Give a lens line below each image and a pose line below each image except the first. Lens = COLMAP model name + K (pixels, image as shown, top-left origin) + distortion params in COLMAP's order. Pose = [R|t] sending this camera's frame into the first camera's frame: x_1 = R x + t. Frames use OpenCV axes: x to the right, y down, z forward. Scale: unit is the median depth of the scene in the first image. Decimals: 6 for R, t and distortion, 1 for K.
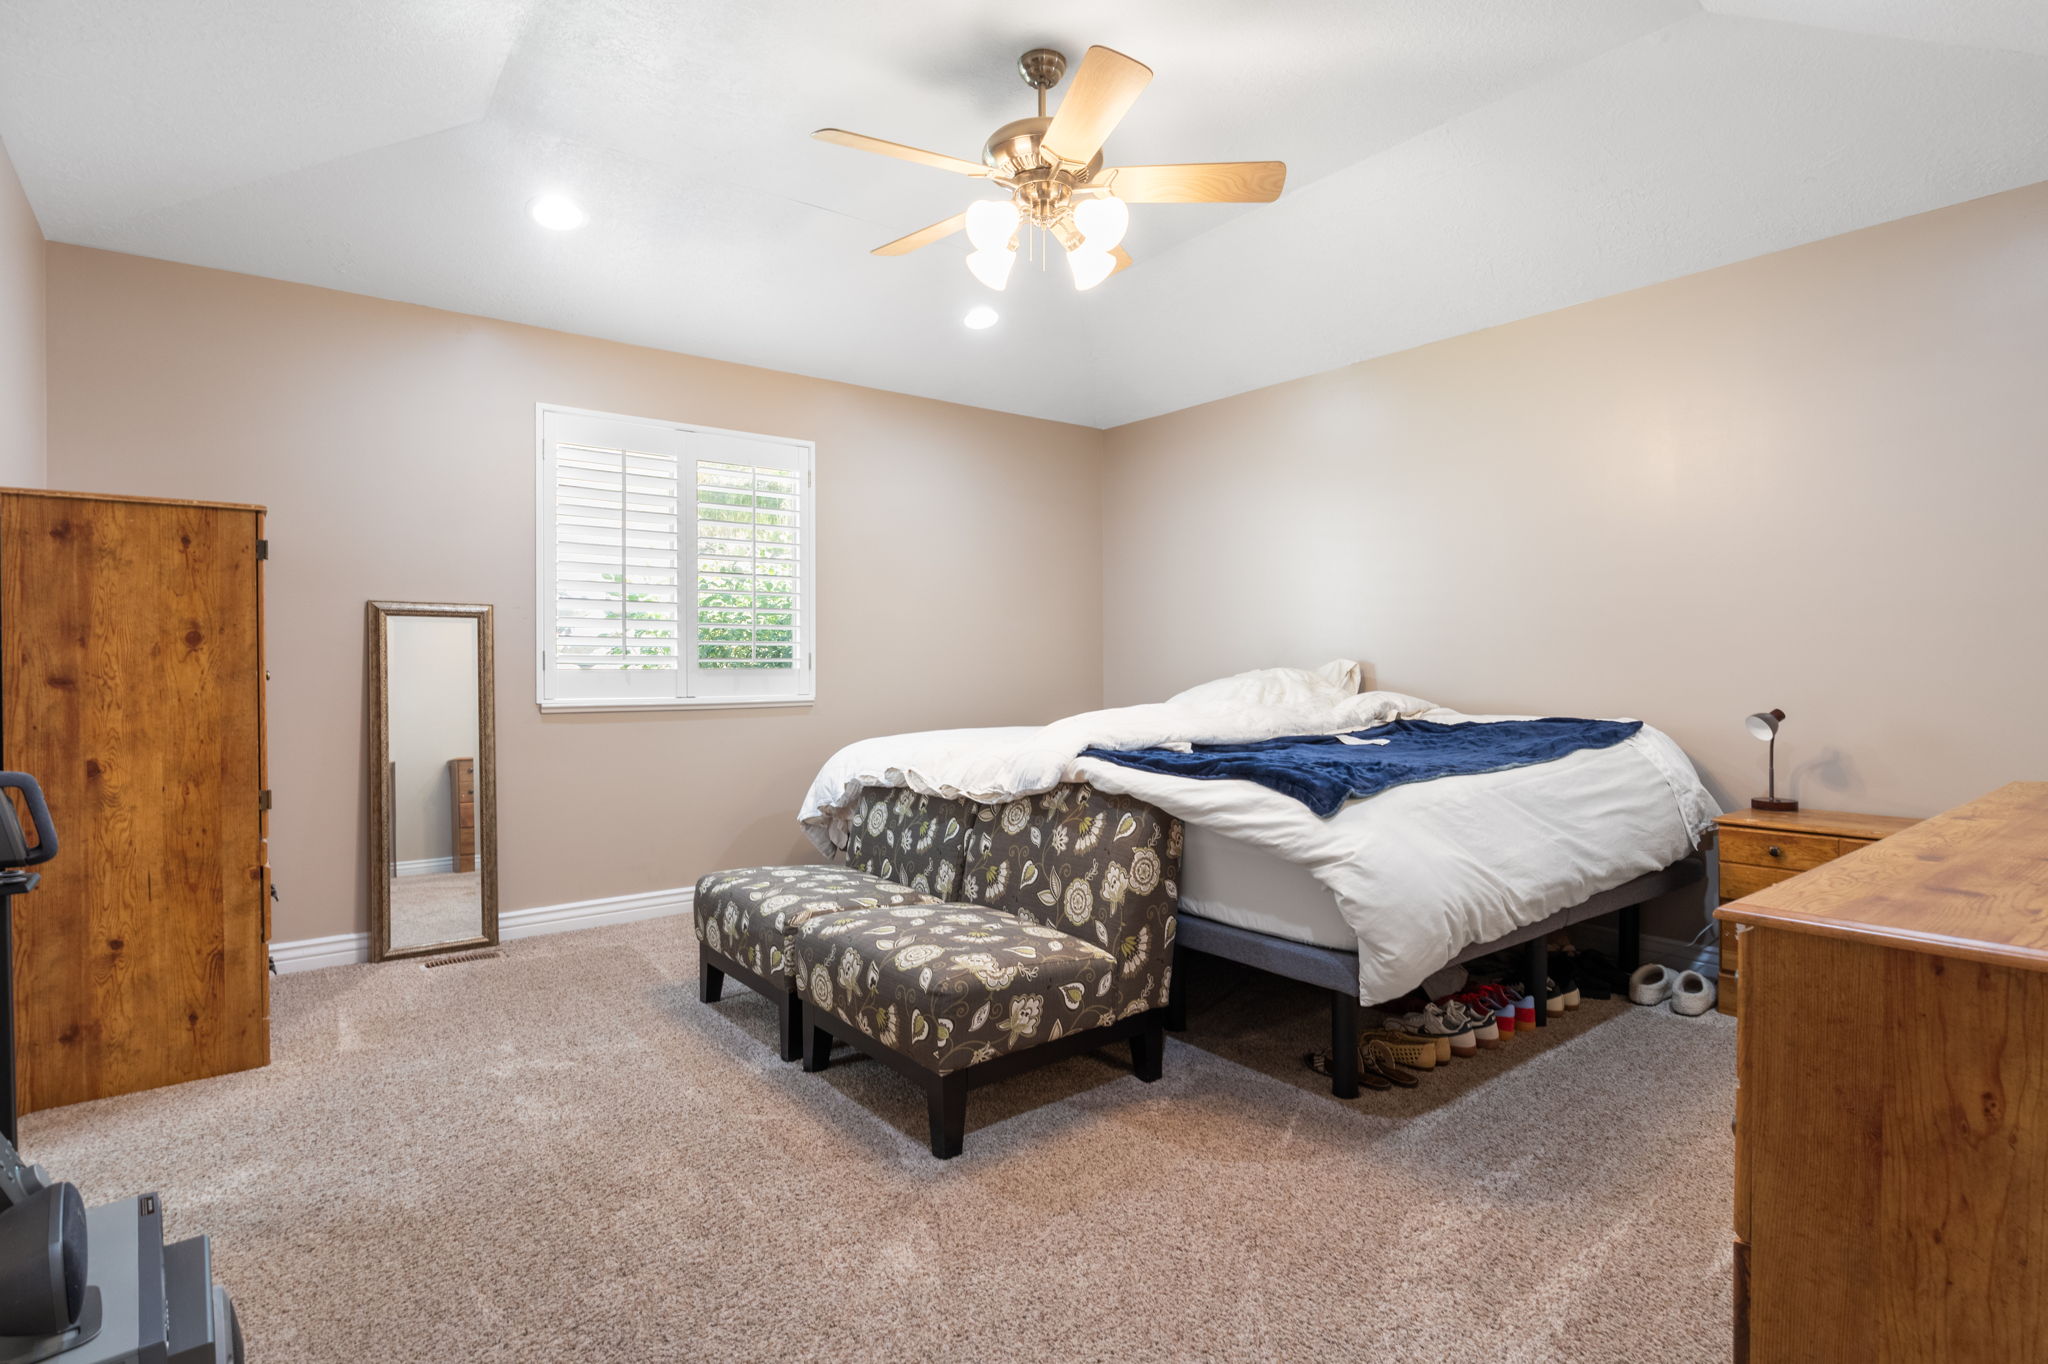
lens RADIAL K [[1036.9, 0, 1018.4], [0, 1036.9, 651.1], [0, 0, 1]] dist [-0.003348, -0.001940]
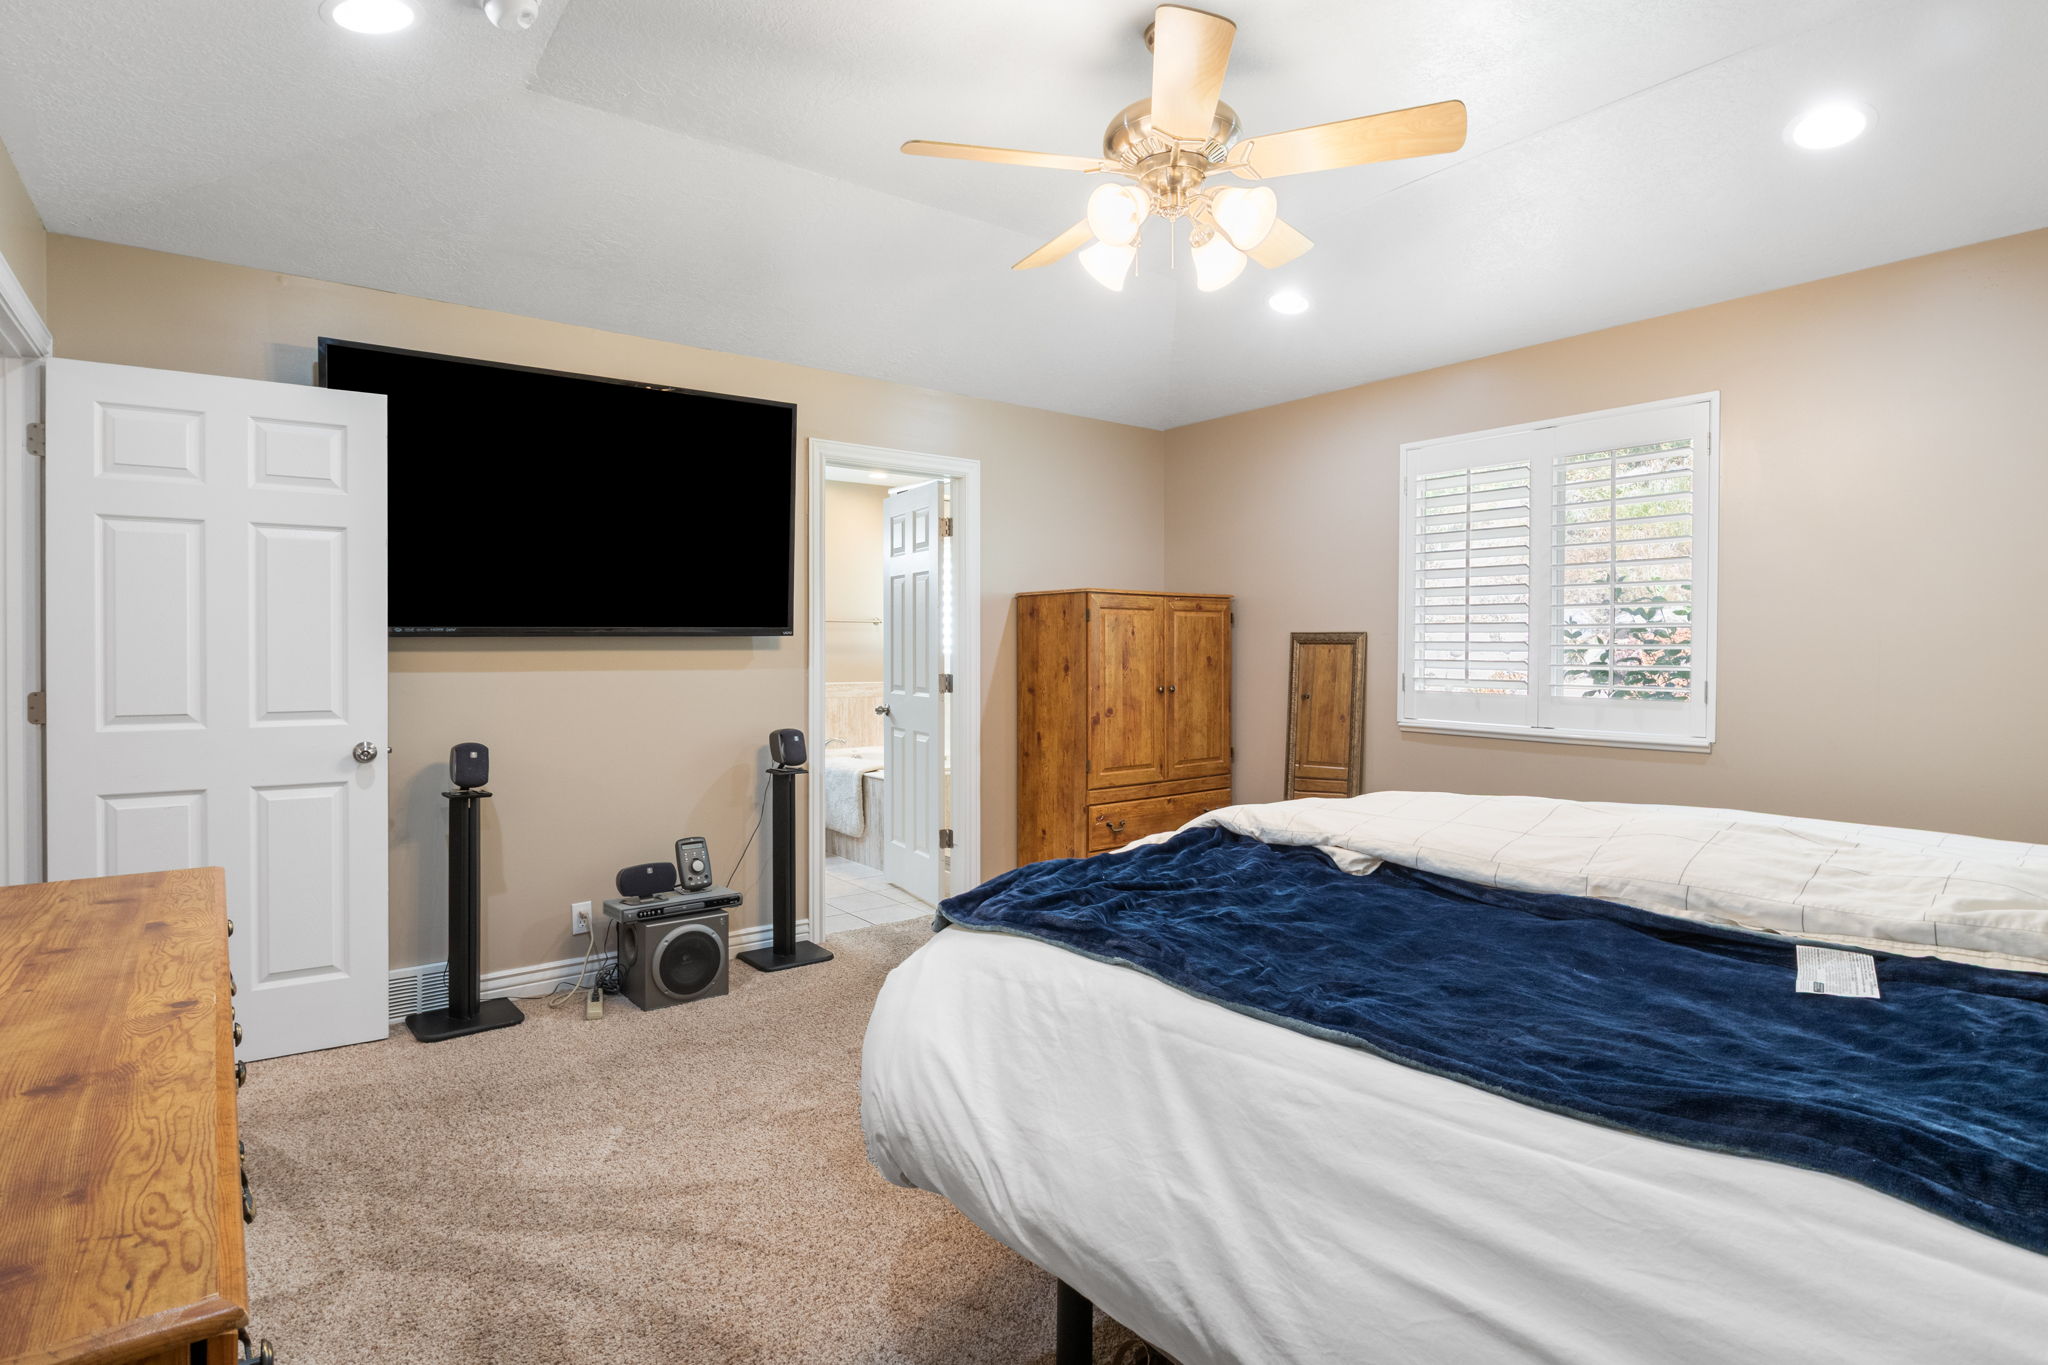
lens RADIAL K [[1036.9, 0, 1018.4], [0, 1036.9, 651.6], [0, 0, 1]] dist [-0.003348, -0.001940]
pose [[-0.000528, 0.008470, -0.999964, 0.936458], [0.011878, 0.999894, 0.008463, -0.054987], [0.999929, -0.011873, -0.000629, 0.899985]]
